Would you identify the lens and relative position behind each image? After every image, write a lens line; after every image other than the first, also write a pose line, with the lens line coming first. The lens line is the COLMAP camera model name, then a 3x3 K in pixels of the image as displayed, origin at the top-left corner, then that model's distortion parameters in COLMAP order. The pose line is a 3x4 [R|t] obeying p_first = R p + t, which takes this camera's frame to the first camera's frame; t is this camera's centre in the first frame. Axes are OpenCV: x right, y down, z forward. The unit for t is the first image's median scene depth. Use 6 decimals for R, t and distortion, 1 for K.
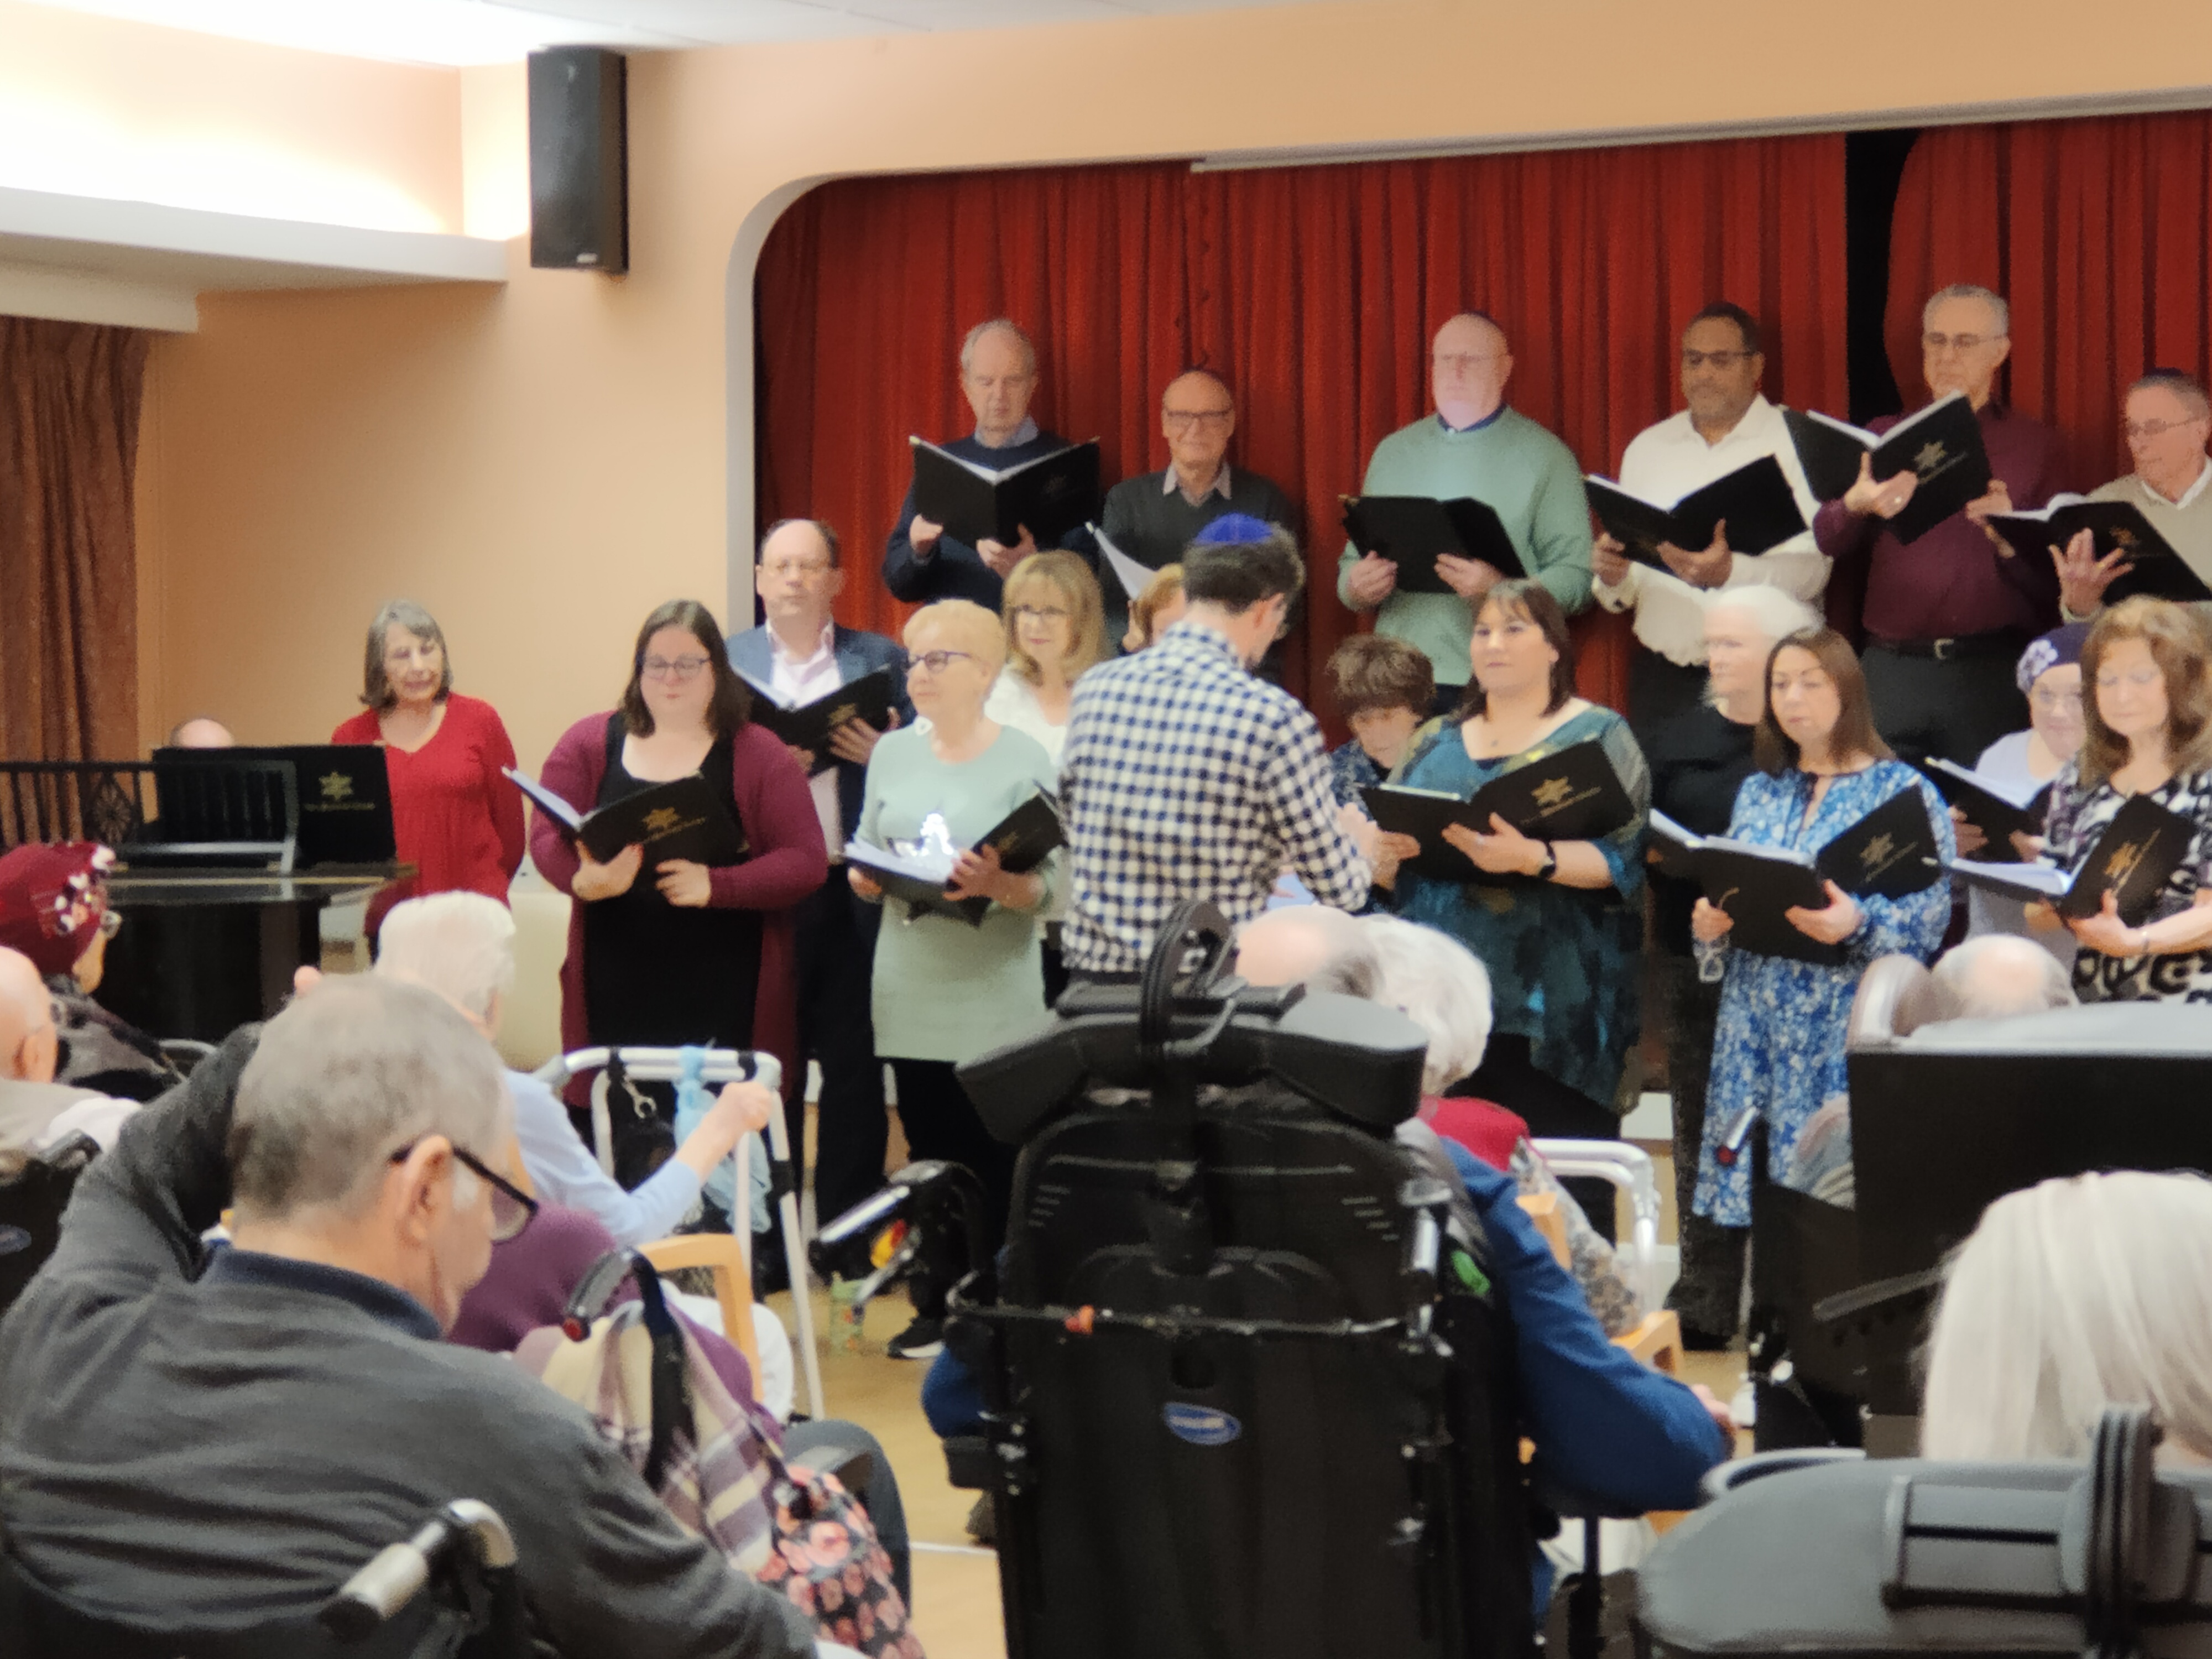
lens RADIAL K [[5237.5, 0, 1111.4], [0, 5237.5, 824.1], [0, 0, 1]] dist [0.064317, 0.000000]
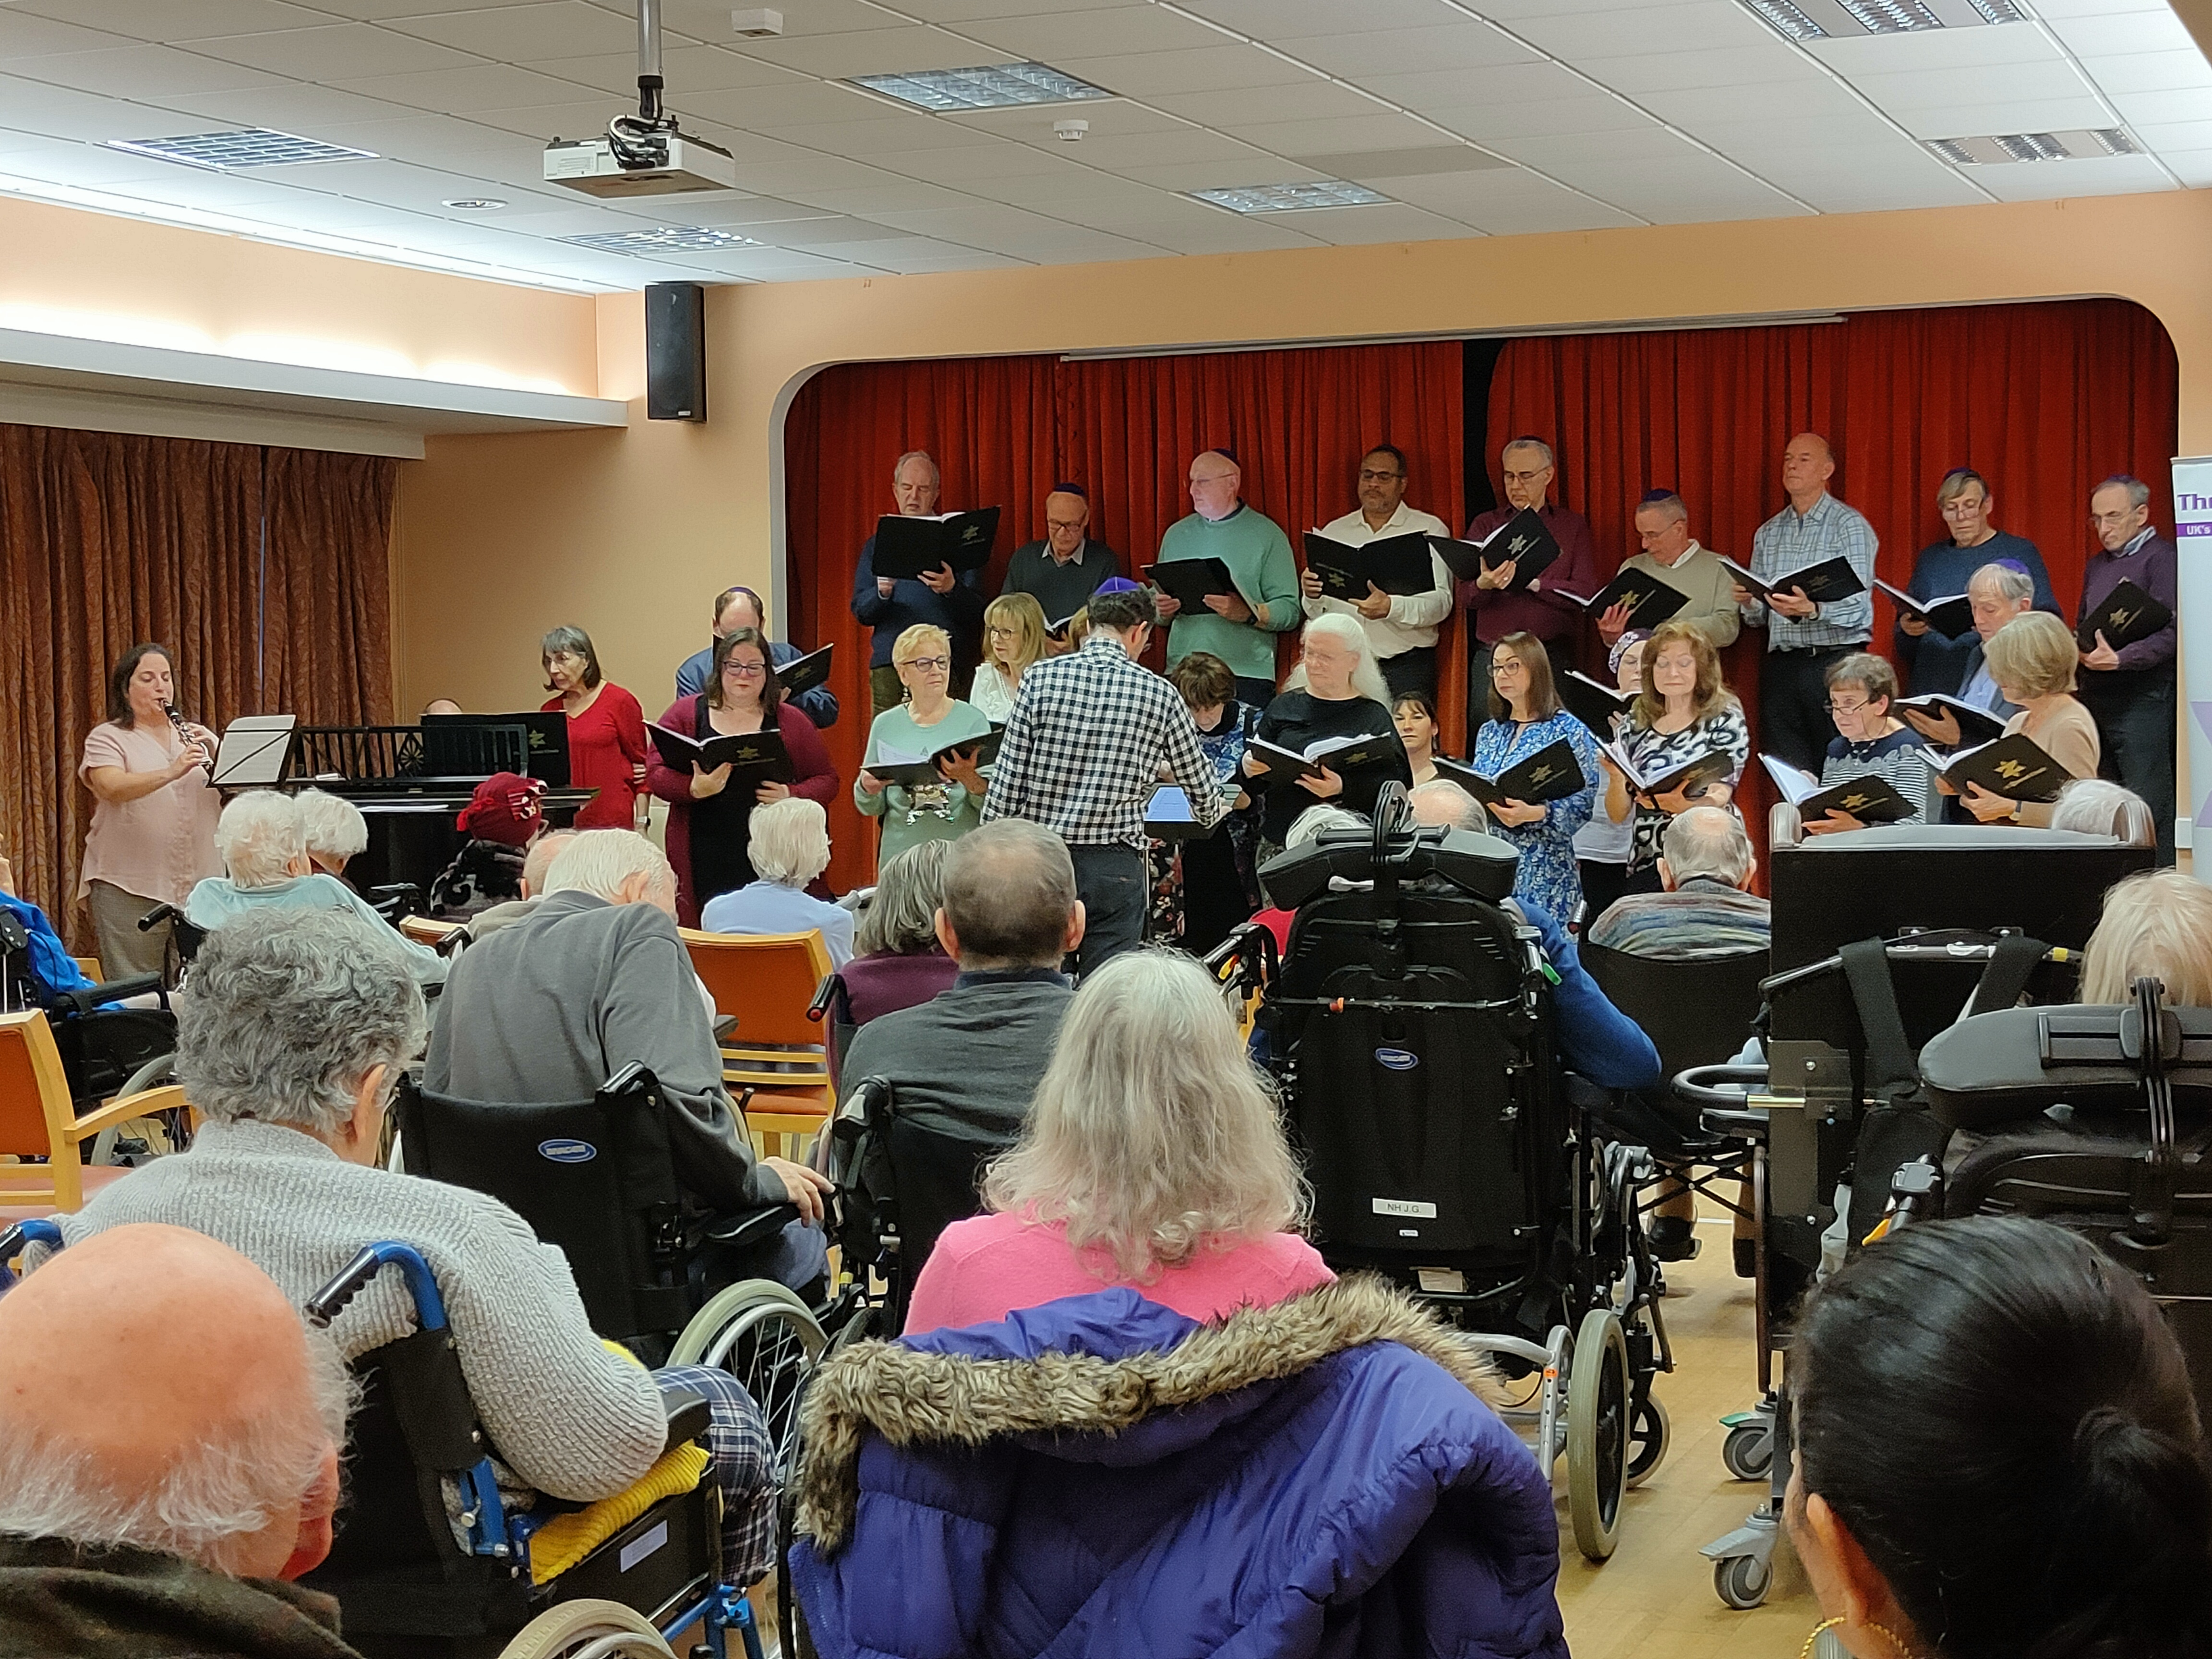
lens RADIAL K [[3456.8, 0, 1103.8], [0, 3456.8, 834.3], [0, 0, 1]] dist [0.085211, 0.000000]
pose [[0.995827, -0.010987, 0.090593, -0.072985], [0.009338, 0.999783, 0.018606, 0.003471], [-0.090778, -0.017682, 0.995714, -0.083331]]
